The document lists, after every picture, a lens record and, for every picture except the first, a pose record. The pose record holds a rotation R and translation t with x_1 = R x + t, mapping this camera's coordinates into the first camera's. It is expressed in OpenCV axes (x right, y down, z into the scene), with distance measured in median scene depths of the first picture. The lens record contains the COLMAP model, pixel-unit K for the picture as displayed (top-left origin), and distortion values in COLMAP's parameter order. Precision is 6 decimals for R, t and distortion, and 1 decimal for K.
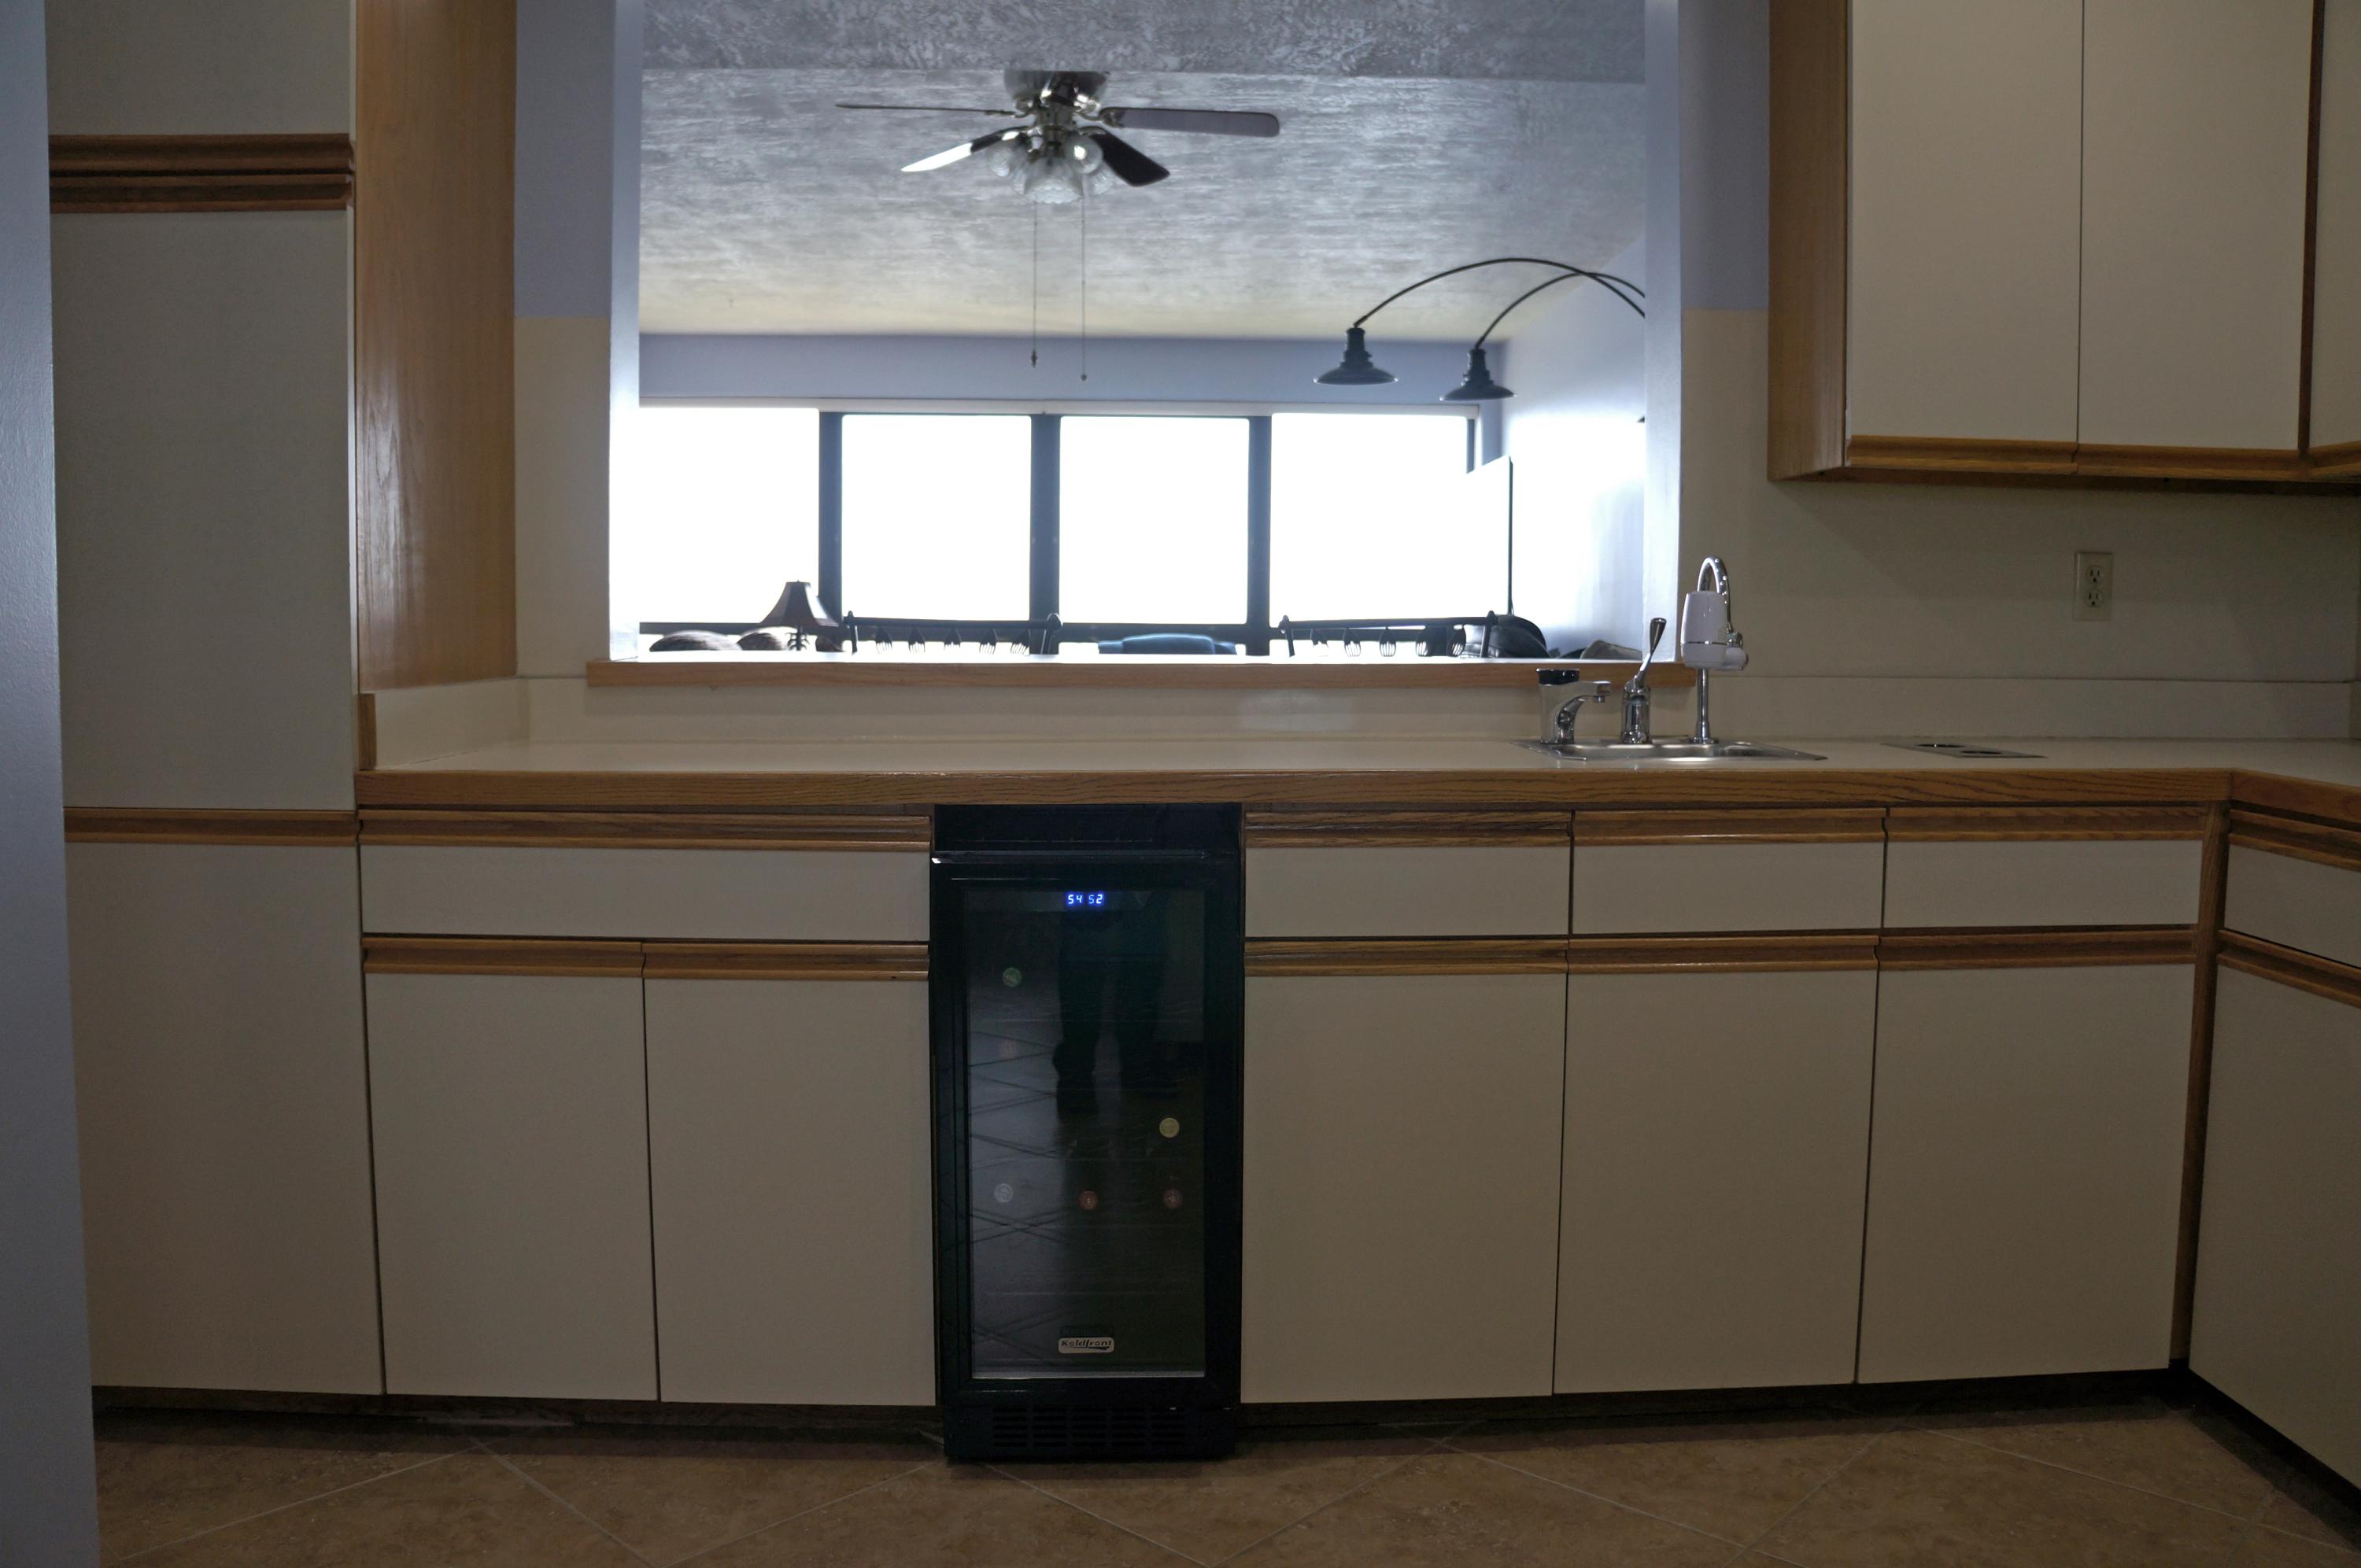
lens RADIAL K [[1871.4, 0, 1211.8], [0, 1871.4, 764.6], [0, 0, 1]] dist [-0.175783, 0.118150]
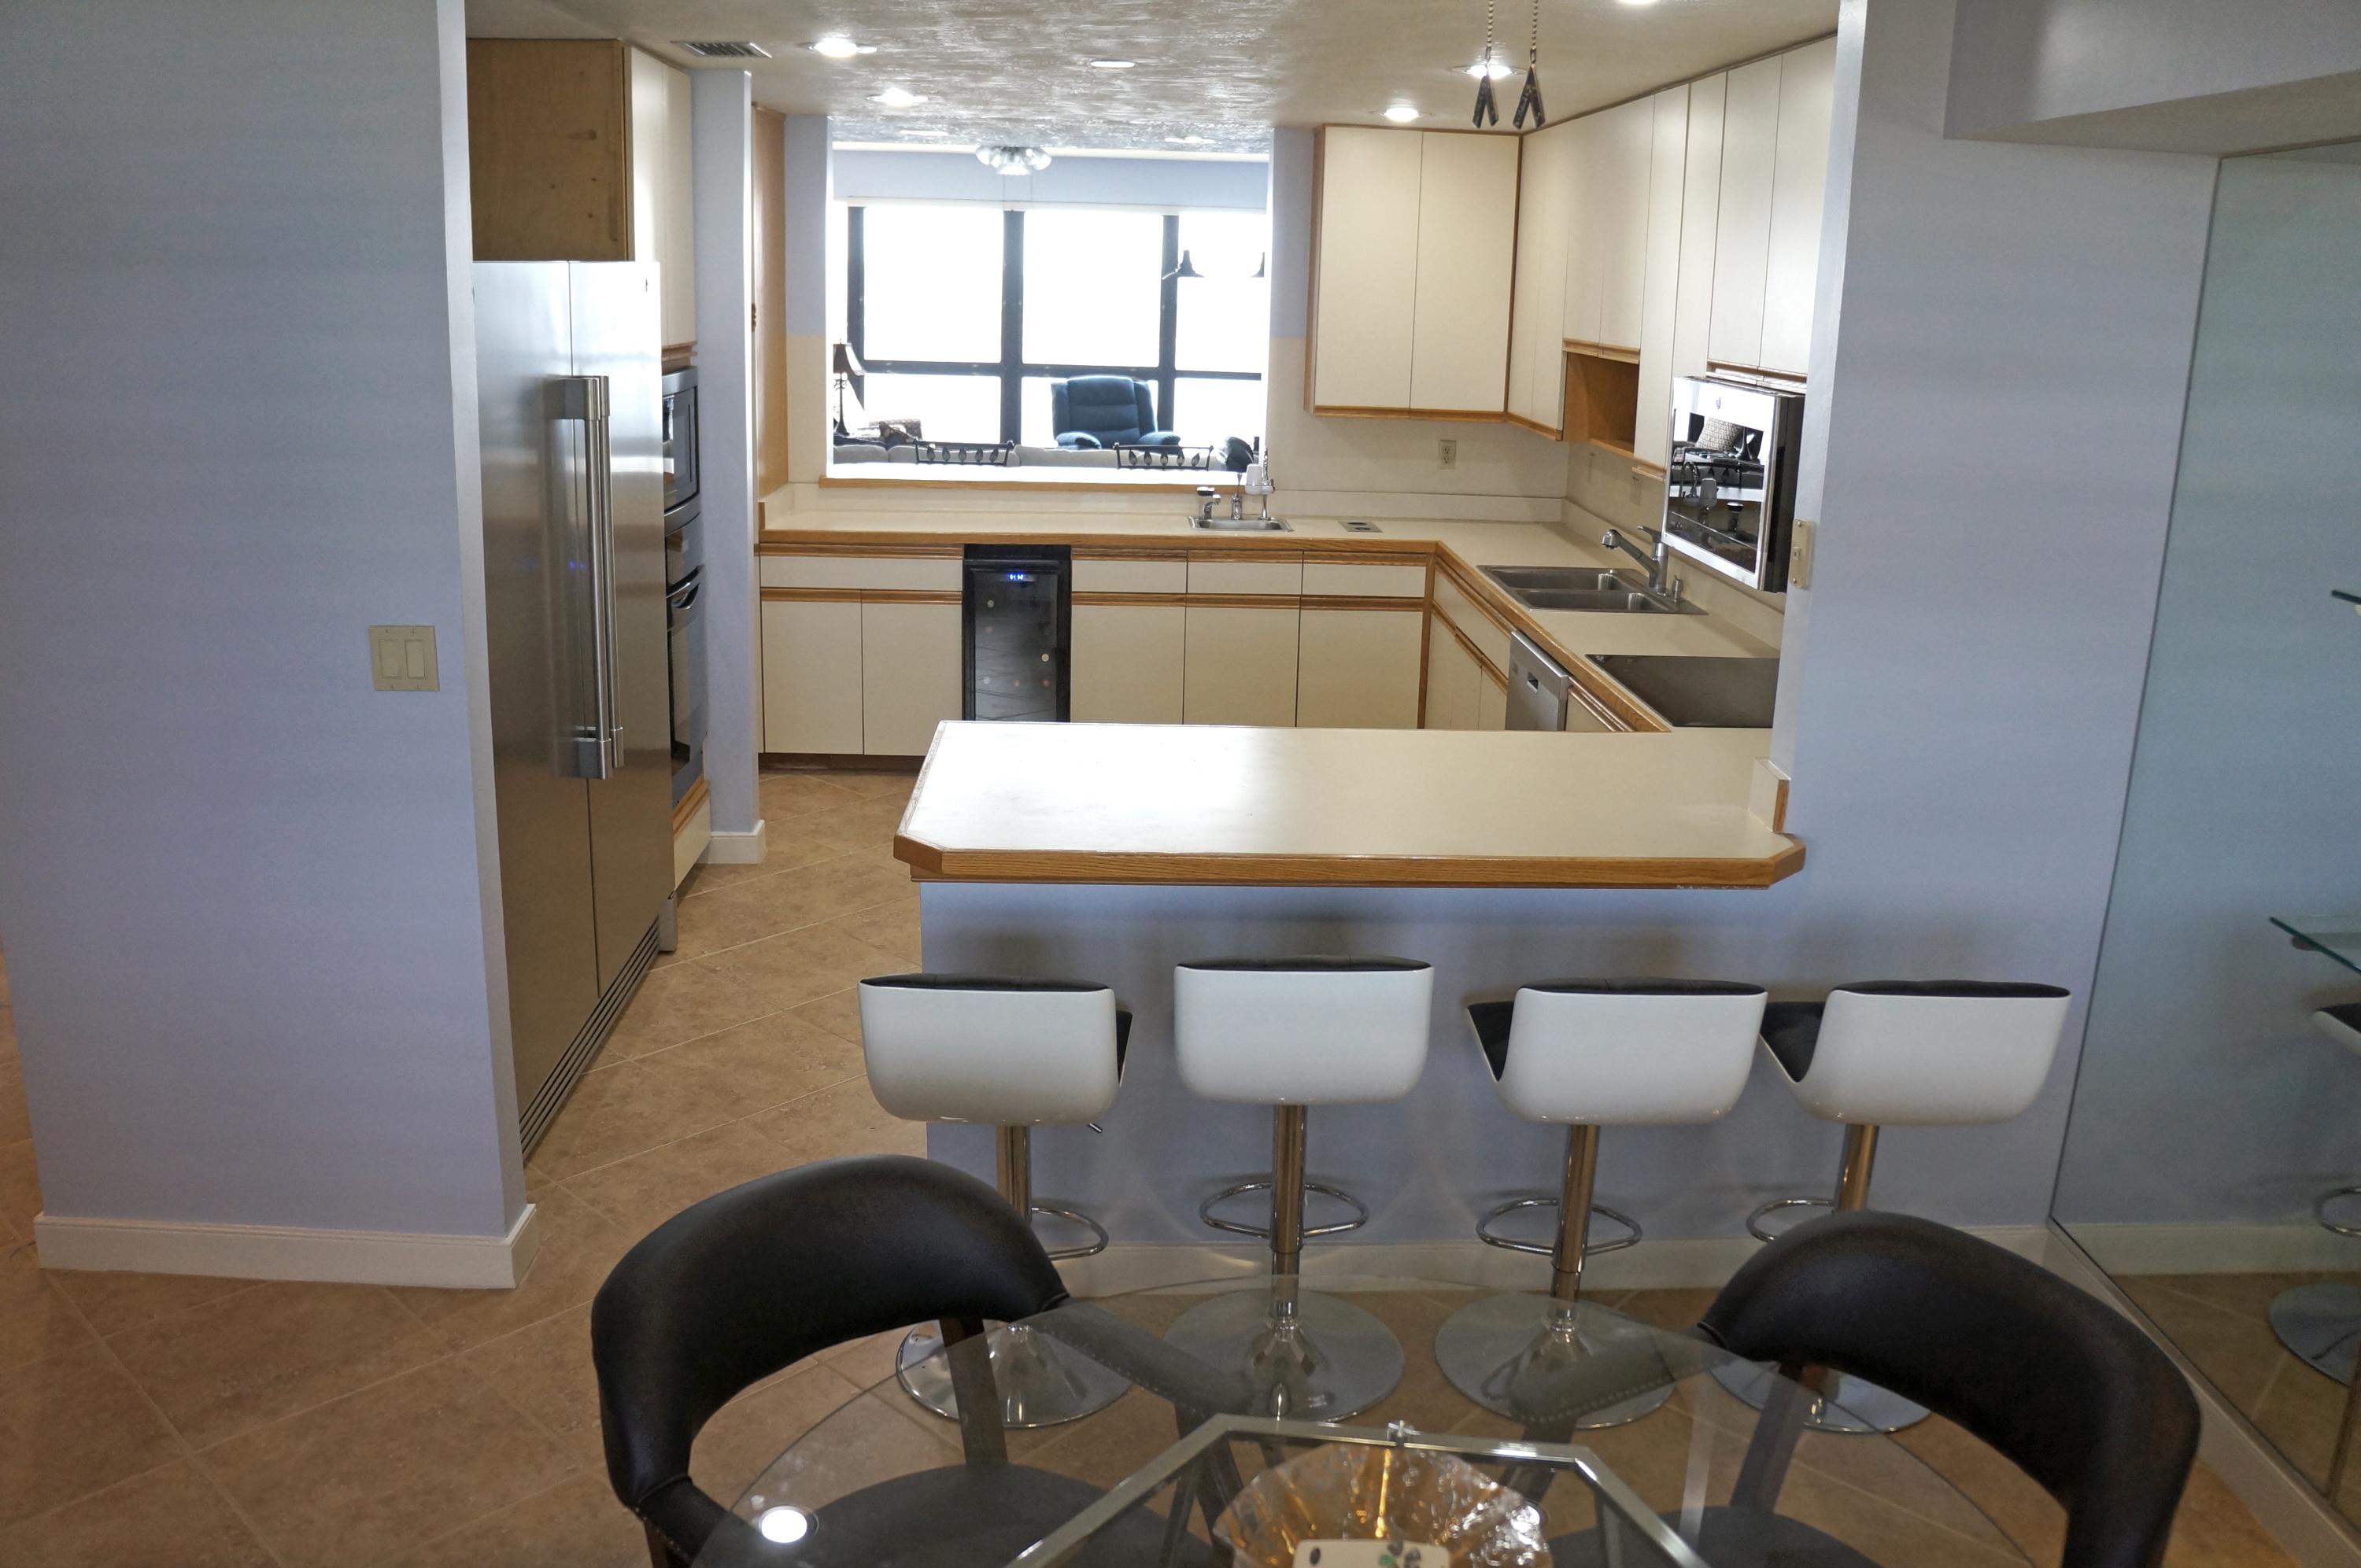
lens RADIAL K [[1871.4, 0, 1211.8], [0, 1871.4, 764.6], [0, 0, 1]] dist [-0.175783, 0.118150]
pose [[0.999631, 0.020932, 0.017331, 0.185940], [-0.023755, 0.982790, 0.183195, -0.174127], [-0.013198, -0.183539, 0.982924, -1.846012]]
